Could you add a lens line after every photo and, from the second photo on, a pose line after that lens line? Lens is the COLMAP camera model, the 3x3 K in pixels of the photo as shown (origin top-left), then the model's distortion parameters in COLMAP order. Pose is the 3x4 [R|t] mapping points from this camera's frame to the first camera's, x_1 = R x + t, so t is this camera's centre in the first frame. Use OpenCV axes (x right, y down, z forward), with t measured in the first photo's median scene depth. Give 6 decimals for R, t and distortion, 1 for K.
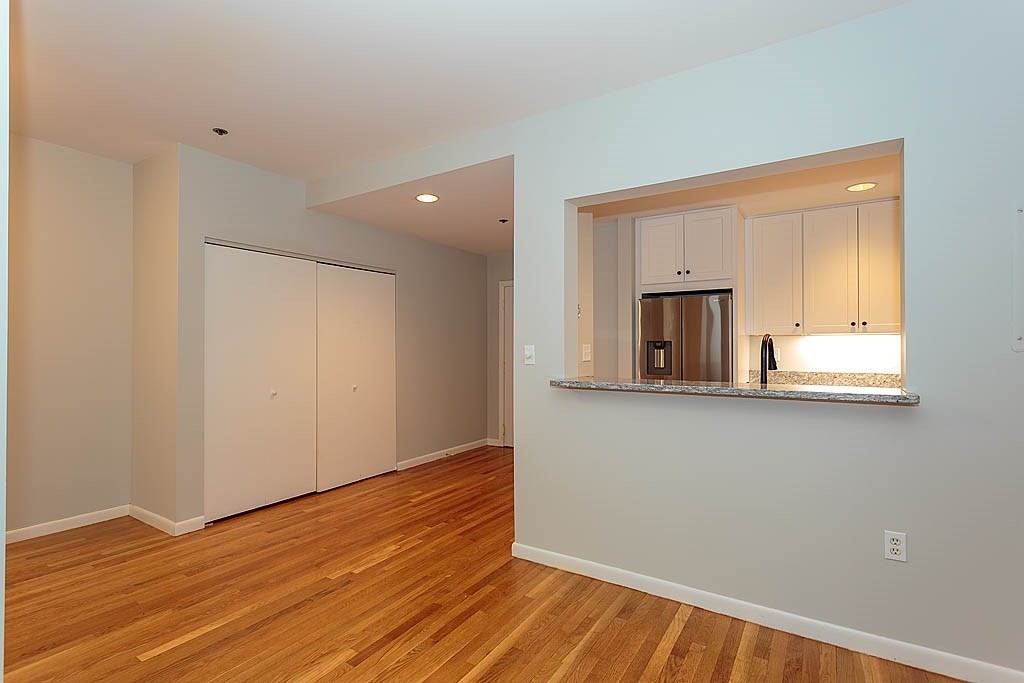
lens RADIAL K [[486.6, 0, 510.6], [0, 486.6, 344.6], [0, 0, 1]] dist [0.000649, 0.000509]
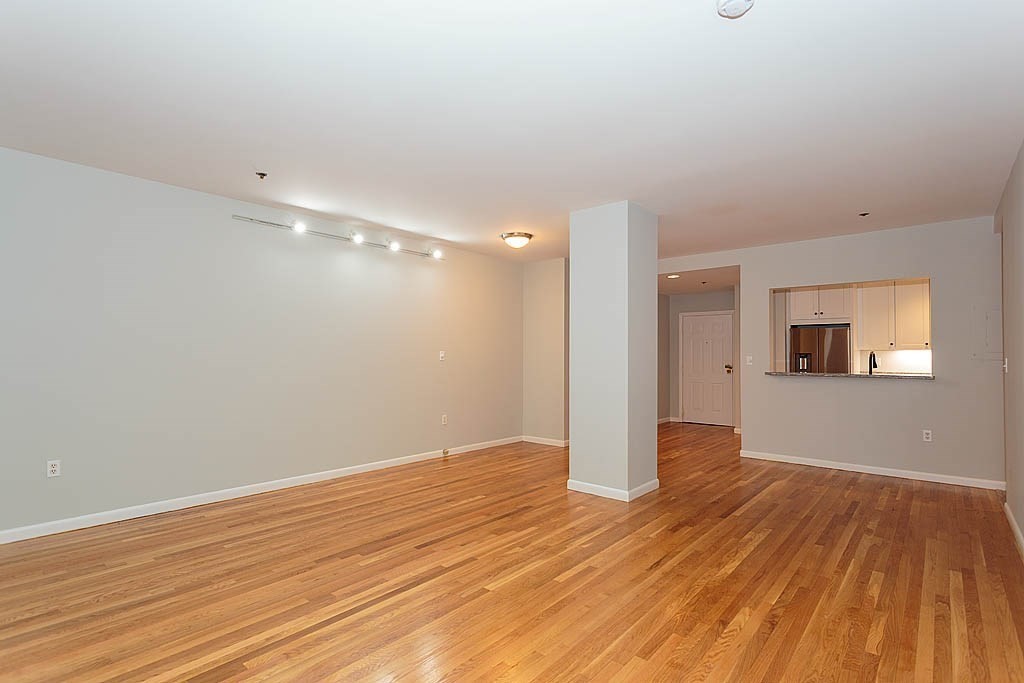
lens RADIAL K [[500.1, 0, 513.2], [0, 500.1, 344.7], [0, 0, 1]] dist [0.000075, 0.000537]
pose [[0.990577, 0.000084, -0.136960, -0.481853], [-0.002200, 0.999881, -0.015299, -0.008880], [0.136942, 0.015456, 0.990458, -0.915087]]
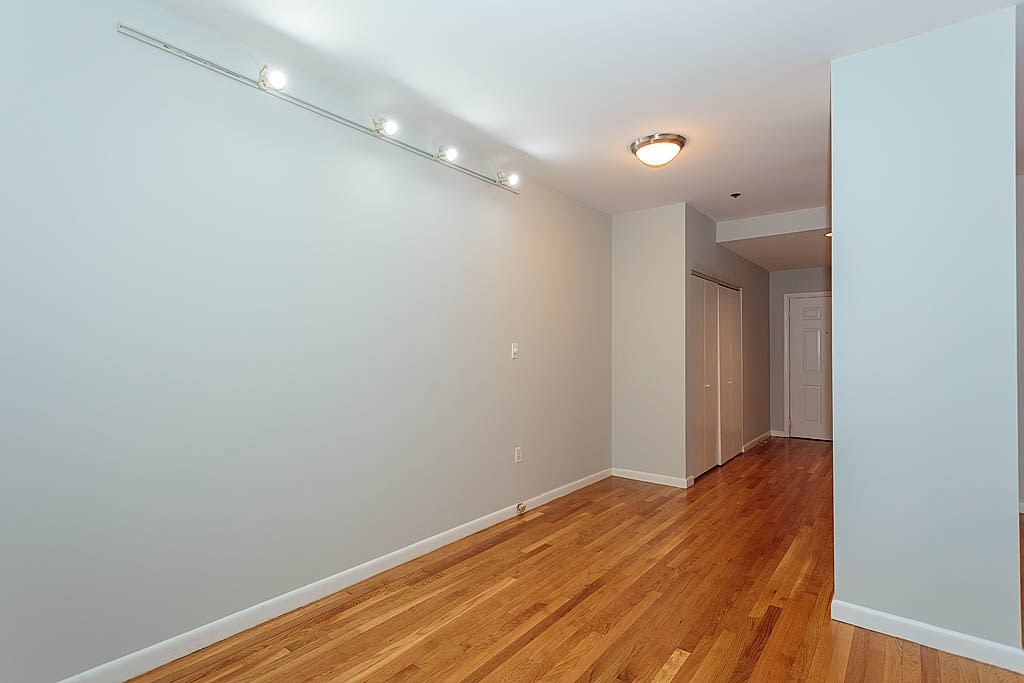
lens RADIAL K [[496.4, 0, 509.0], [0, 496.4, 343.4], [0, 0, 1]] dist [0.002269, 0.000602]
pose [[0.994423, -0.001756, -0.105452, -0.818817], [0.000738, 0.999953, -0.009687, -0.001802], [0.105464, 0.009555, 0.994377, -0.354584]]
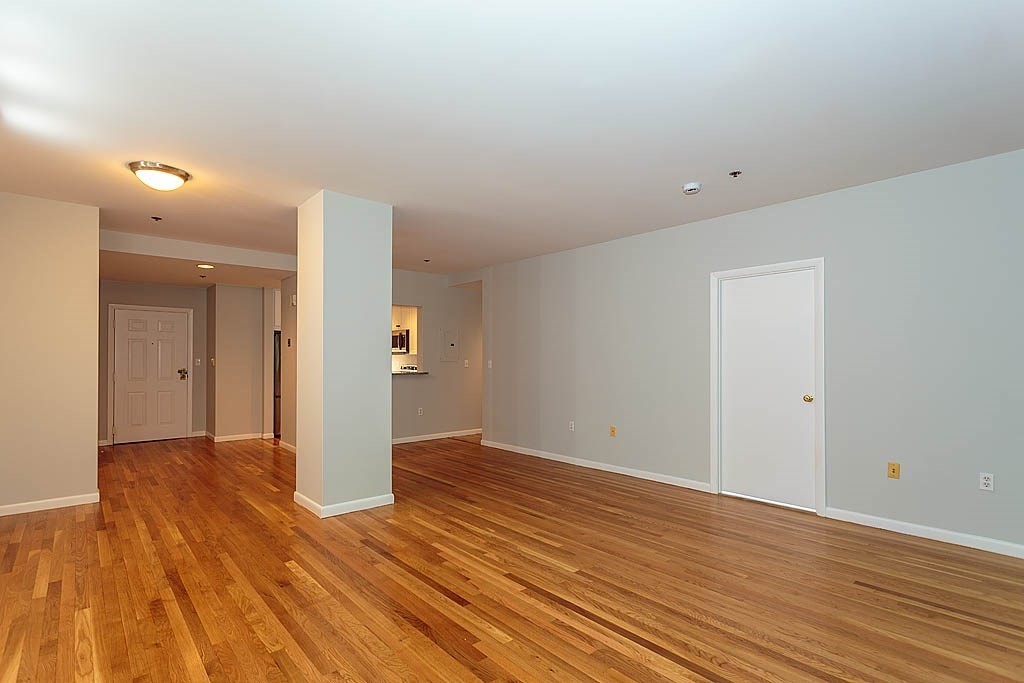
lens RADIAL K [[486.6, 0, 510.6], [0, 486.6, 344.6], [0, 0, 1]] dist [0.000649, 0.000509]
pose [[0.271240, 0.029448, 0.962061, -1.327478], [-0.005802, 0.999564, -0.028960, -0.004766], [-0.962494, 0.002273, 0.271293, -0.357953]]
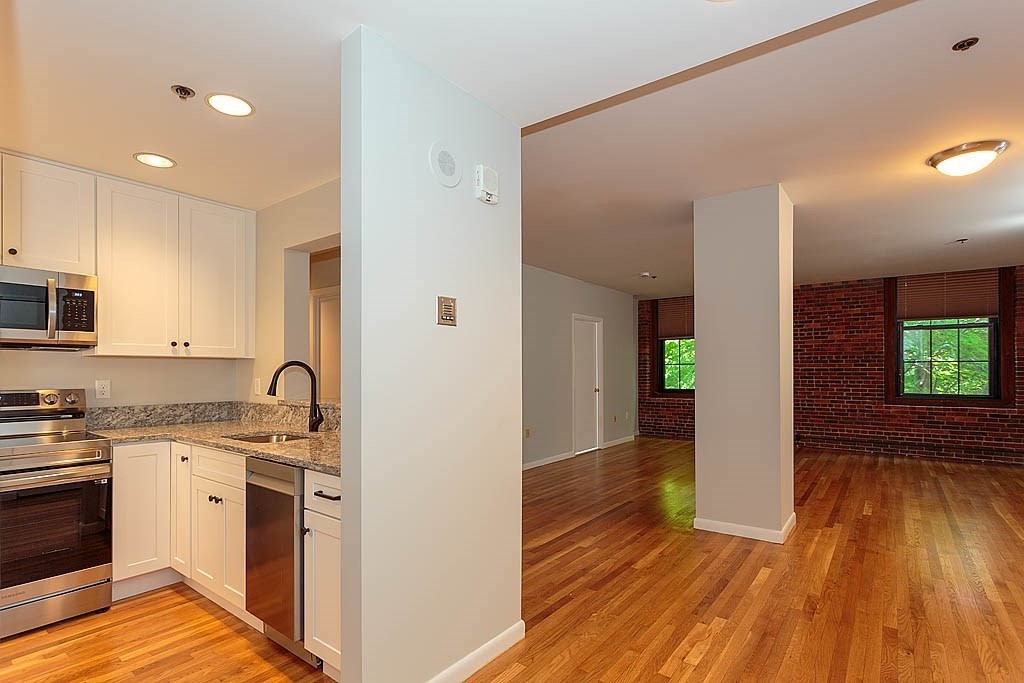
lens RADIAL K [[494.2, 0, 509.7], [0, 494.2, 369.0], [0, 0, 1]] dist [0.002702, 0.000405]
pose [[-0.996130, 0.002222, 0.087862, -0.032737], [0.001474, 0.999962, -0.008581, 0.003915], [-0.087877, -0.008418, -0.996096, 1.288619]]
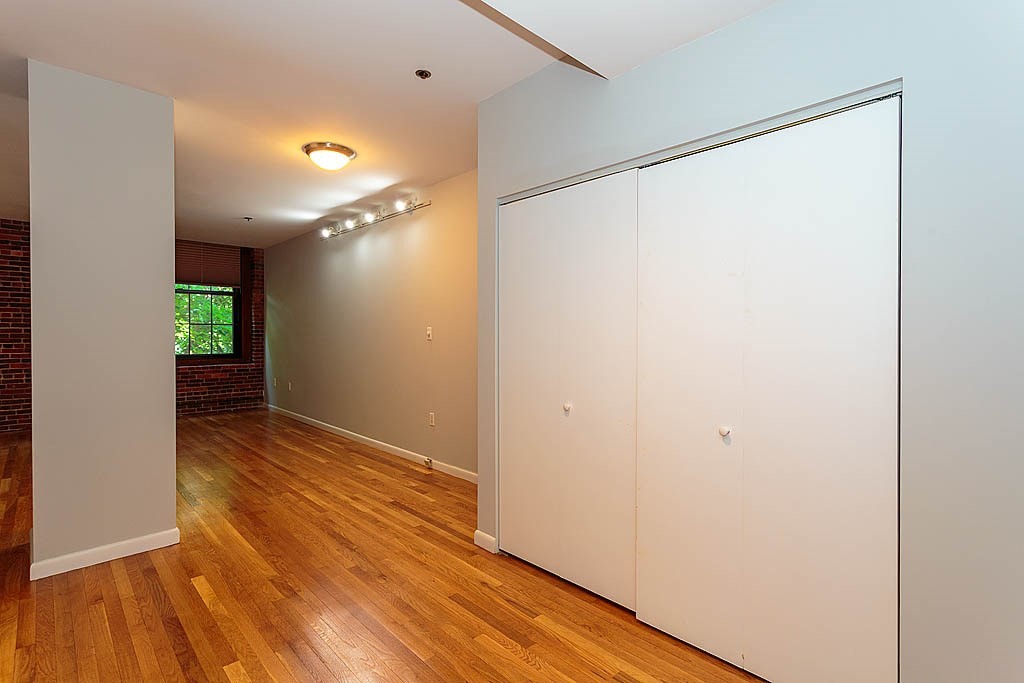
lens RADIAL K [[488.9, 0, 508.5], [0, 488.9, 336.5], [0, 0, 1]] dist [-0.000463, 0.000283]
pose [[-0.237615, 0.005475, -0.971344, 0.136789], [0.001638, 0.999985, 0.005236, 0.004291], [0.971358, -0.000347, -0.237620, 1.005757]]
